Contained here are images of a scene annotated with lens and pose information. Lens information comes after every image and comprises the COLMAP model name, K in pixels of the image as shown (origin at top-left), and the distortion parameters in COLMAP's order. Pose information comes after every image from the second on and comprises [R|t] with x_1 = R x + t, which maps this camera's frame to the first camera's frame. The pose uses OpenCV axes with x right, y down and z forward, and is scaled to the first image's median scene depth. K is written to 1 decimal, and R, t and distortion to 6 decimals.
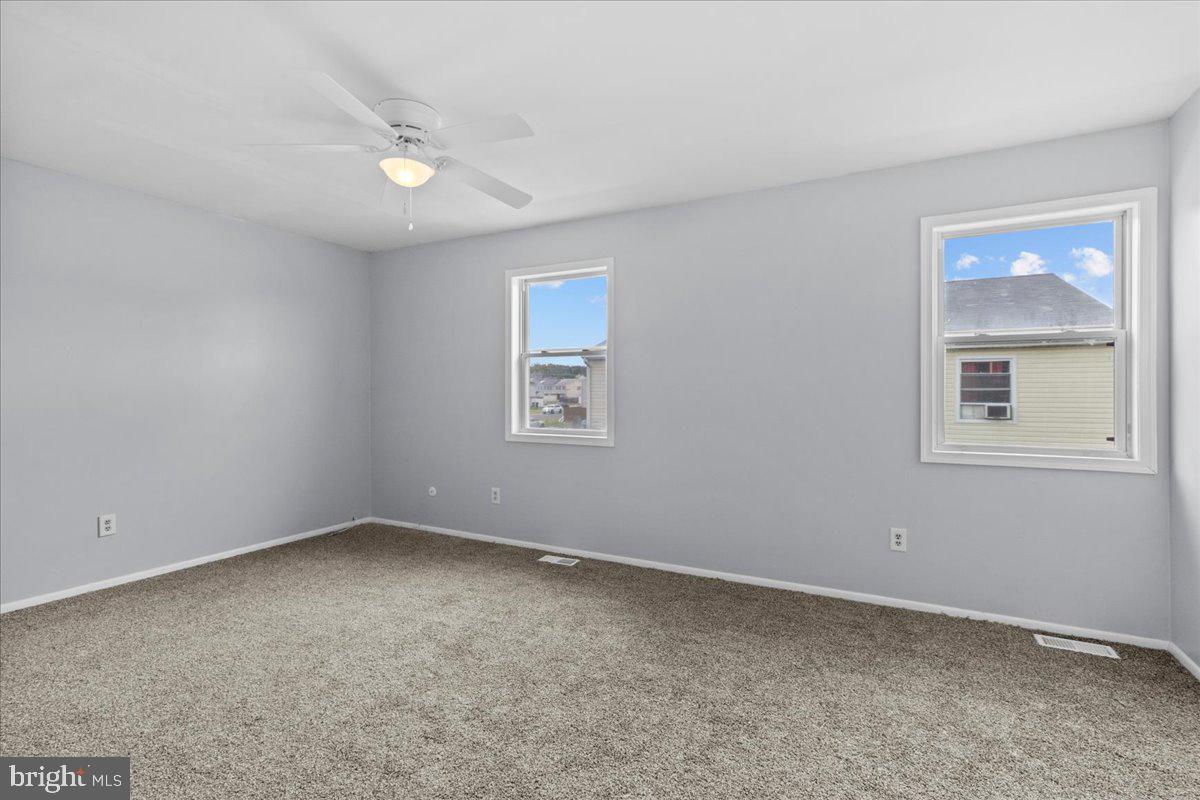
lens RADIAL K [[555.0, 0, 607.9], [0, 555.0, 397.3], [0, 0, 1]] dist [-0.002693, 0.000301]
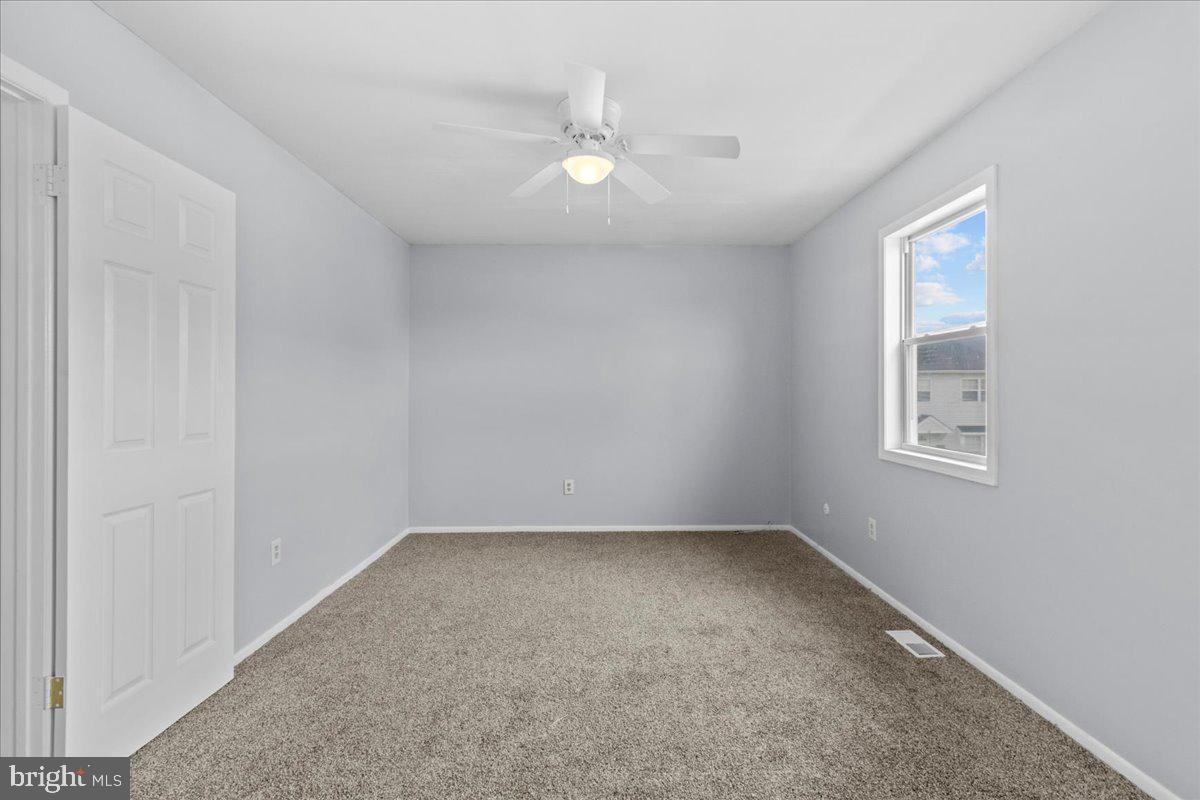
lens RADIAL K [[555.0, 0, 607.9], [0, 555.0, 397.3], [0, 0, 1]] dist [-0.002693, 0.000301]
pose [[0.481055, 0.009273, -0.876641, 0.334644], [-0.010597, 0.999933, 0.004762, -0.004218], [0.876626, 0.006999, 0.481121, 0.362923]]
